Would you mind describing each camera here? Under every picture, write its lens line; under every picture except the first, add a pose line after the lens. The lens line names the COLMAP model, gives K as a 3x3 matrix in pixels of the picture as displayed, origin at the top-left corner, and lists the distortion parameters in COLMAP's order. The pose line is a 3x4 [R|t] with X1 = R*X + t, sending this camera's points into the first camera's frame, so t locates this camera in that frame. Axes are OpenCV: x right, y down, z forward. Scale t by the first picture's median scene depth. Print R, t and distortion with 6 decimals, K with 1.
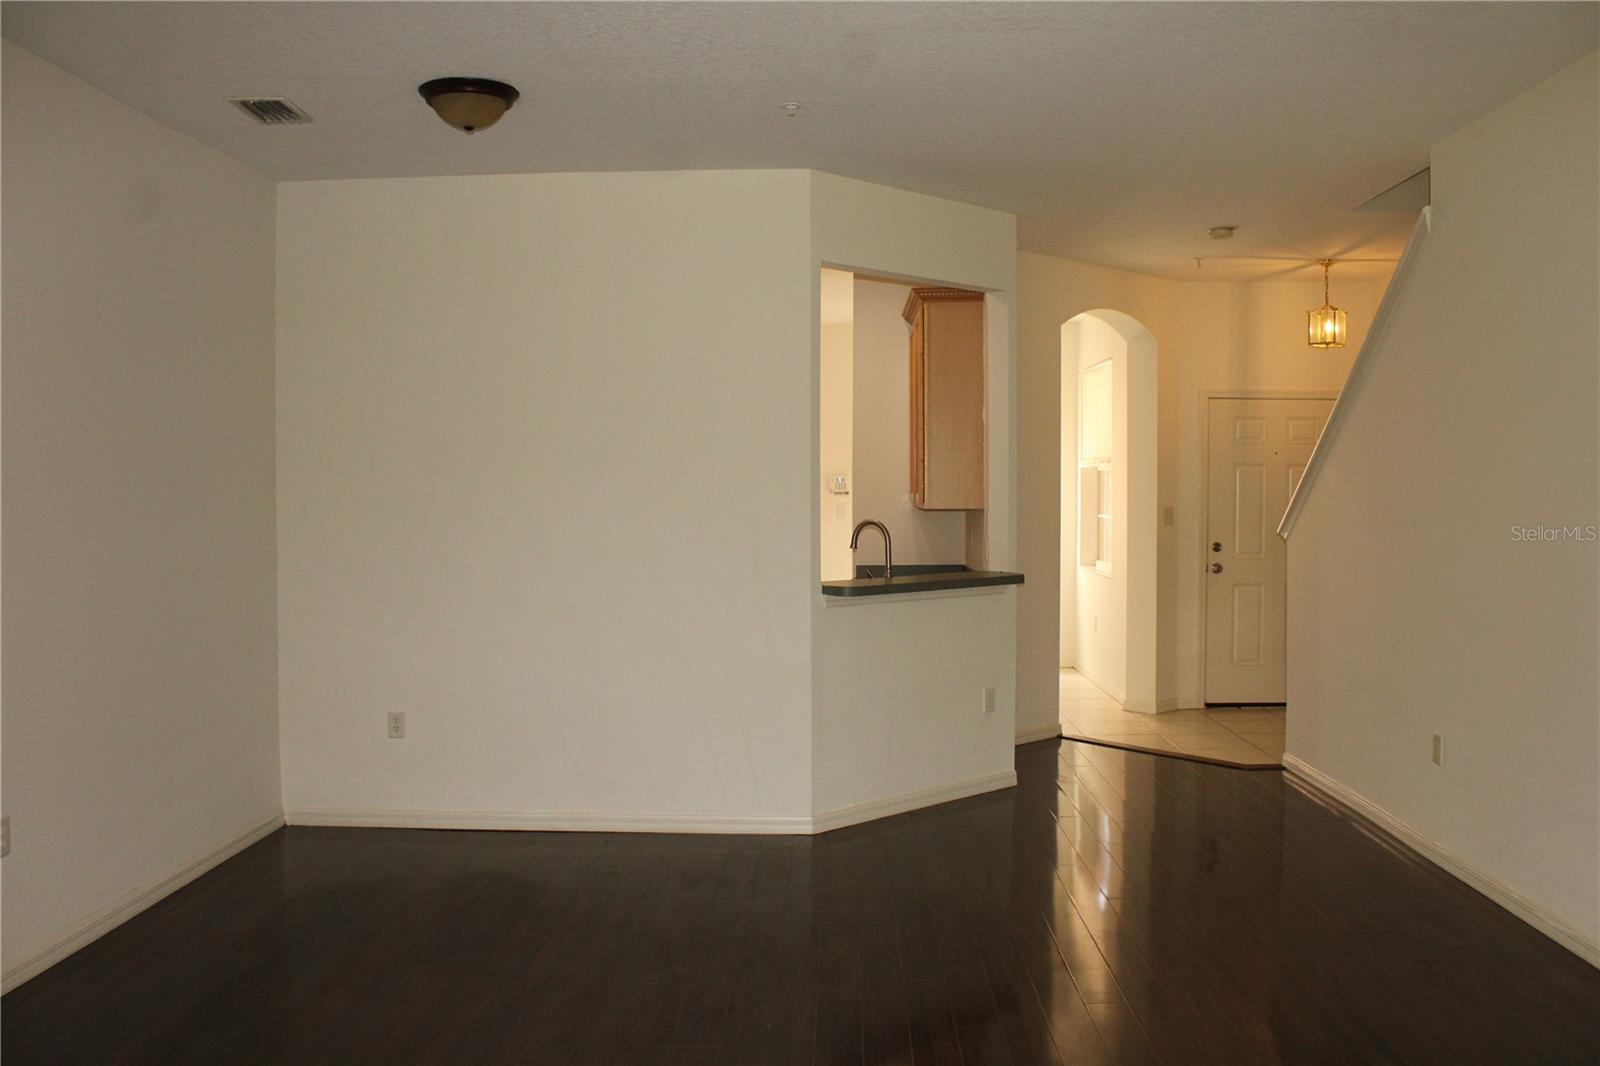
lens RADIAL K [[1345.0, 0, 808.1], [0, 1345.0, 523.3], [0, 0, 1]] dist [-0.165828, 0.148984]
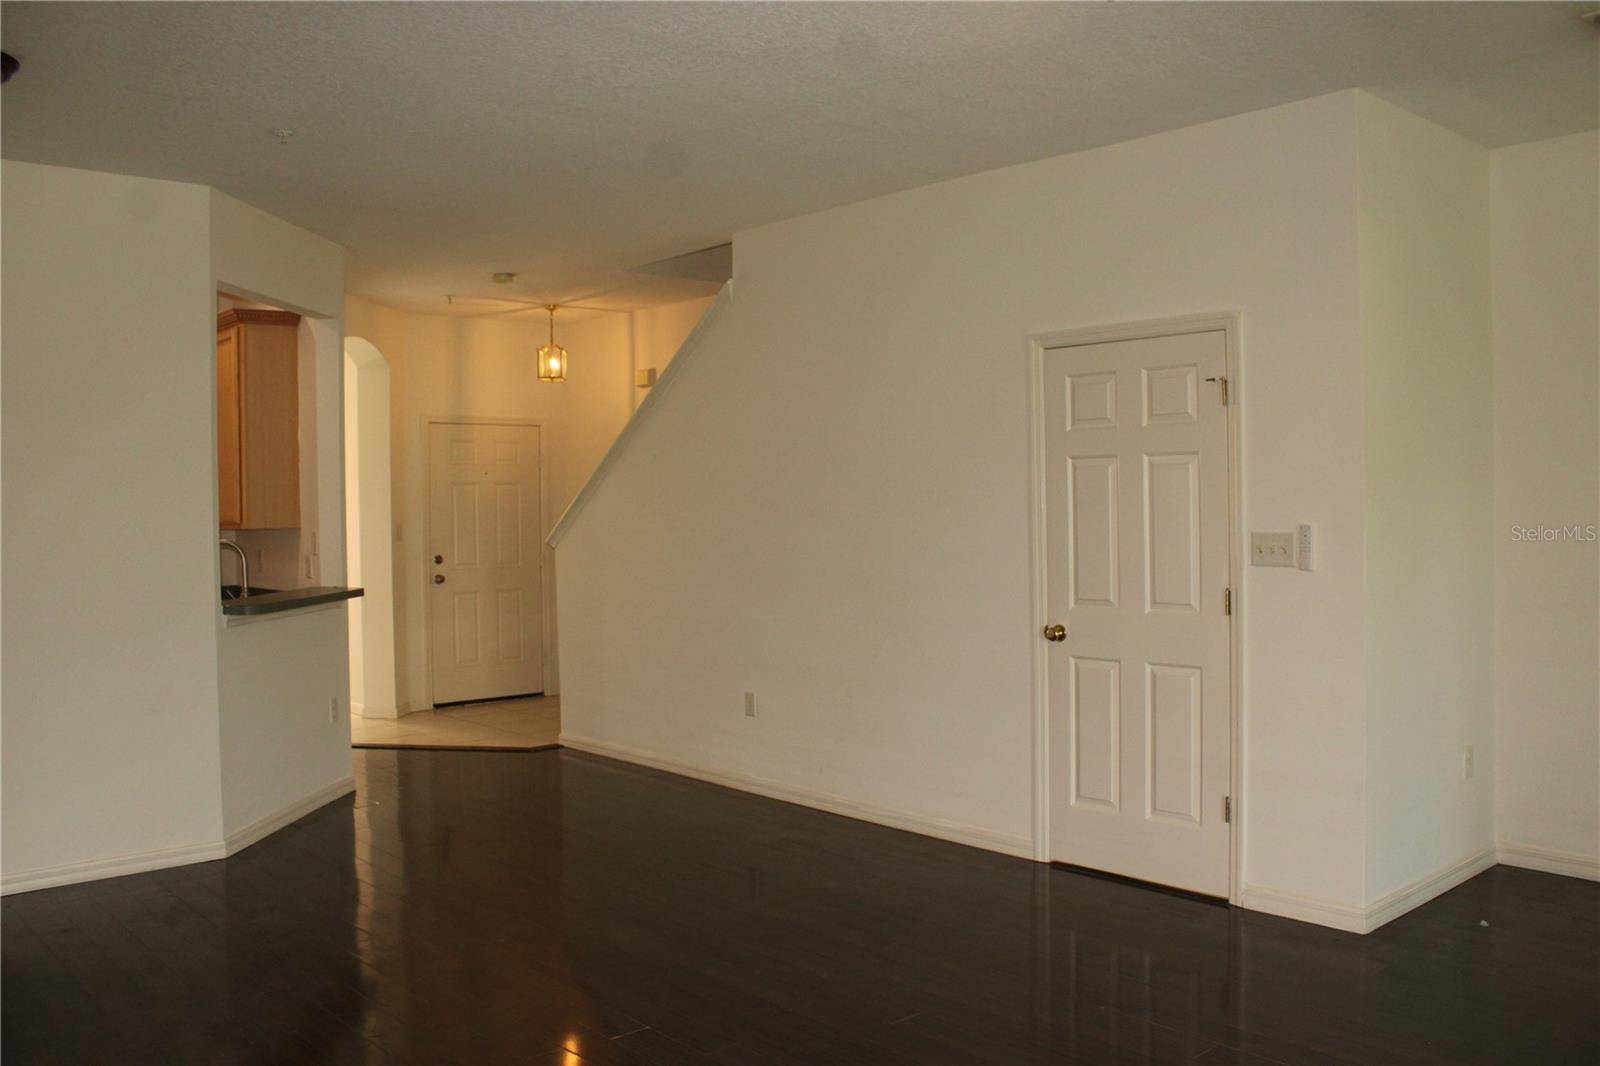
lens RADIAL K [[1345.0, 0, 808.1], [0, 1345.0, 523.3], [0, 0, 1]] dist [-0.165828, 0.148984]
pose [[0.719383, -0.021704, 0.694274, -0.258964], [0.031818, 0.999492, -0.001723, -0.000297], [-0.693884, 0.023330, 0.719709, 0.004825]]
